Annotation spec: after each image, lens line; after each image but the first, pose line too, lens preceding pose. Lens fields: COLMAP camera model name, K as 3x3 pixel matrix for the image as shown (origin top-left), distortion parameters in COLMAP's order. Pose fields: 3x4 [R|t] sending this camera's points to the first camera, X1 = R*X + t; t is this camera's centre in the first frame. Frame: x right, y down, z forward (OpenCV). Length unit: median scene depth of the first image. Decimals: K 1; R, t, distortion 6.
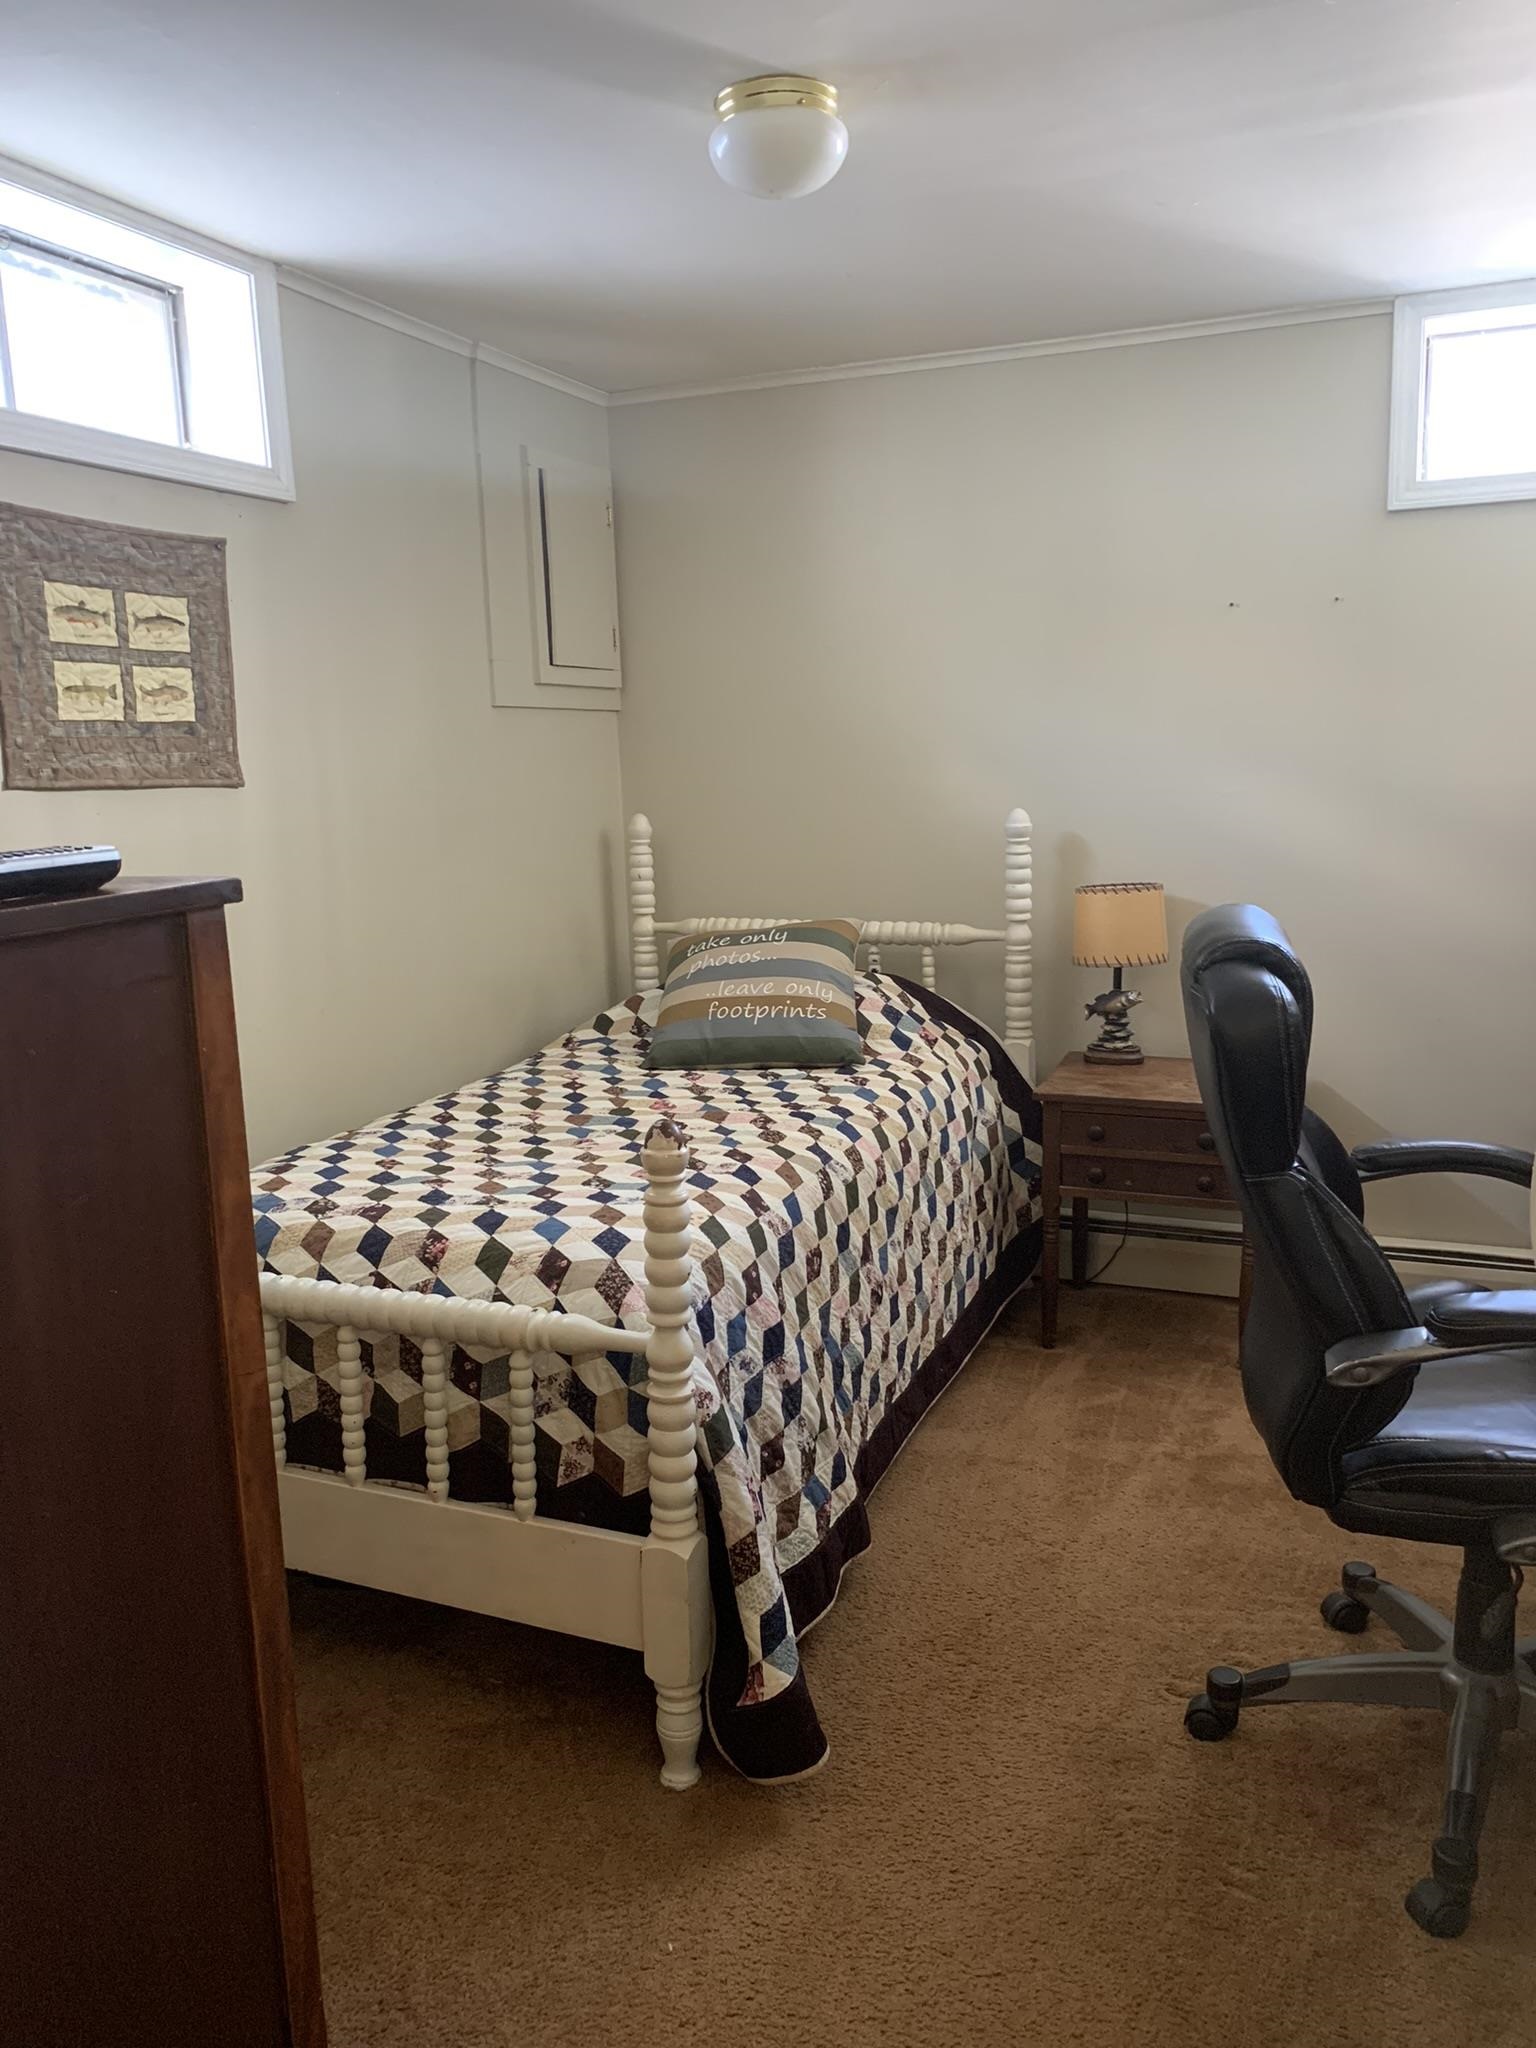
lens RADIAL K [[1565.7, 0, 769.1], [0, 1565.7, 1027.5], [0, 0, 1]] dist [0.007462, -0.015471]
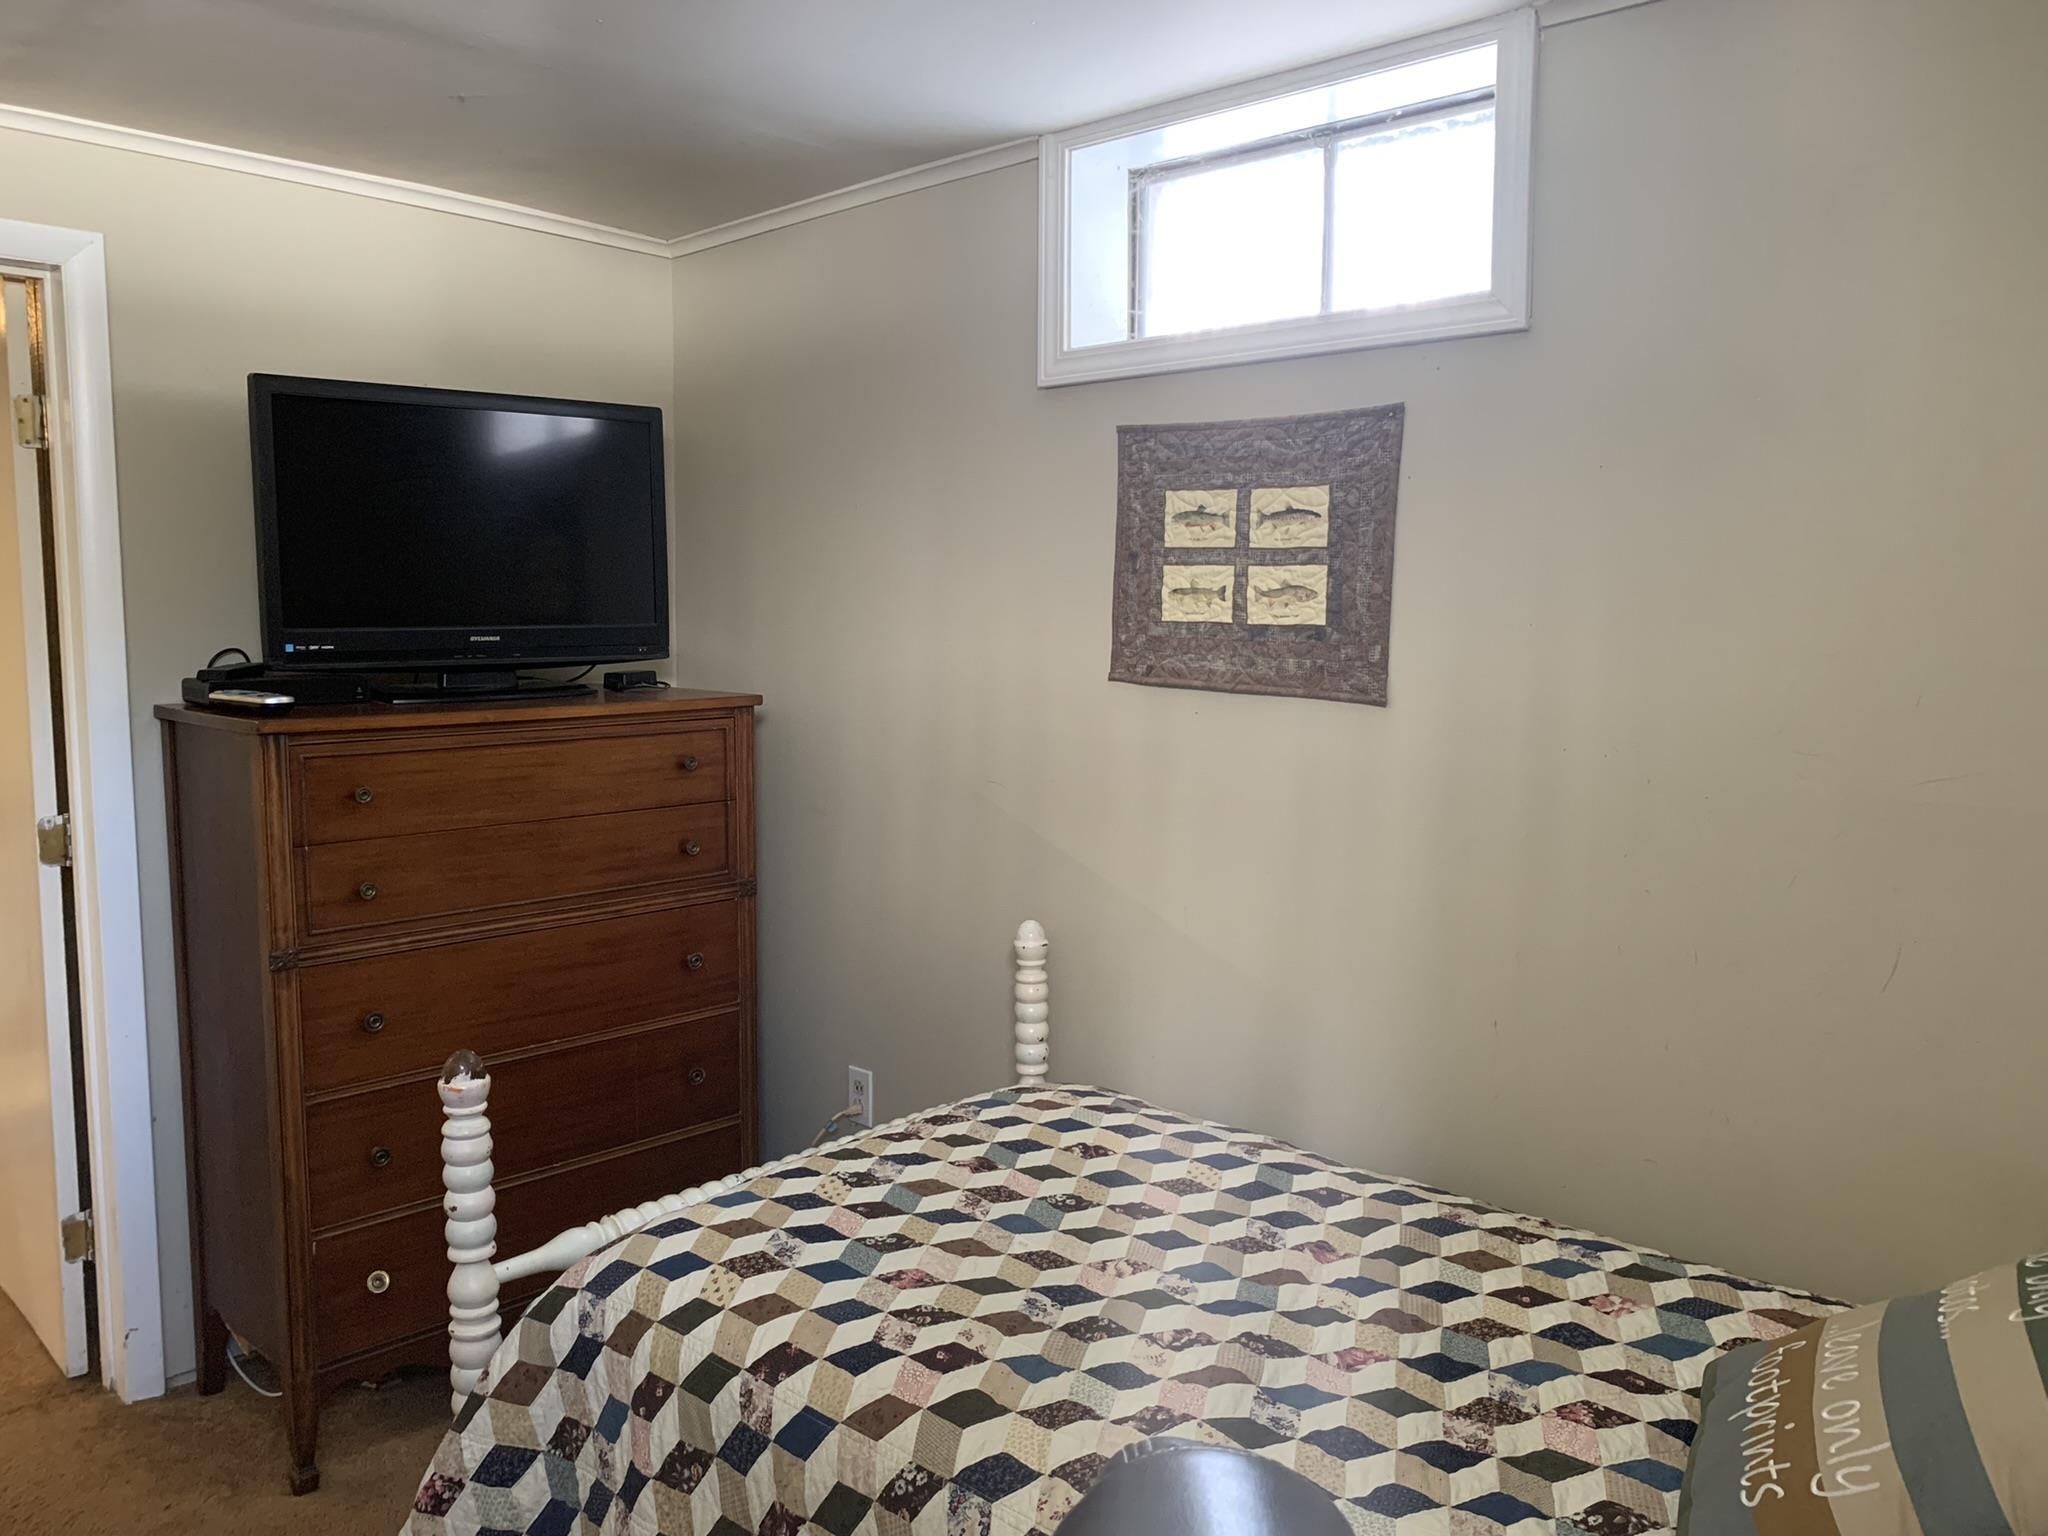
lens RADIAL K [[1565.7, 0, 1027.7], [0, 1565.7, 762.1], [0, 0, 1]] dist [0.007462, -0.015471]
pose [[-0.375062, 0.141626, -0.916117, 0.530828], [-0.148874, 0.966230, 0.210323, -0.297577], [0.914967, 0.215270, -0.341312, 1.235511]]
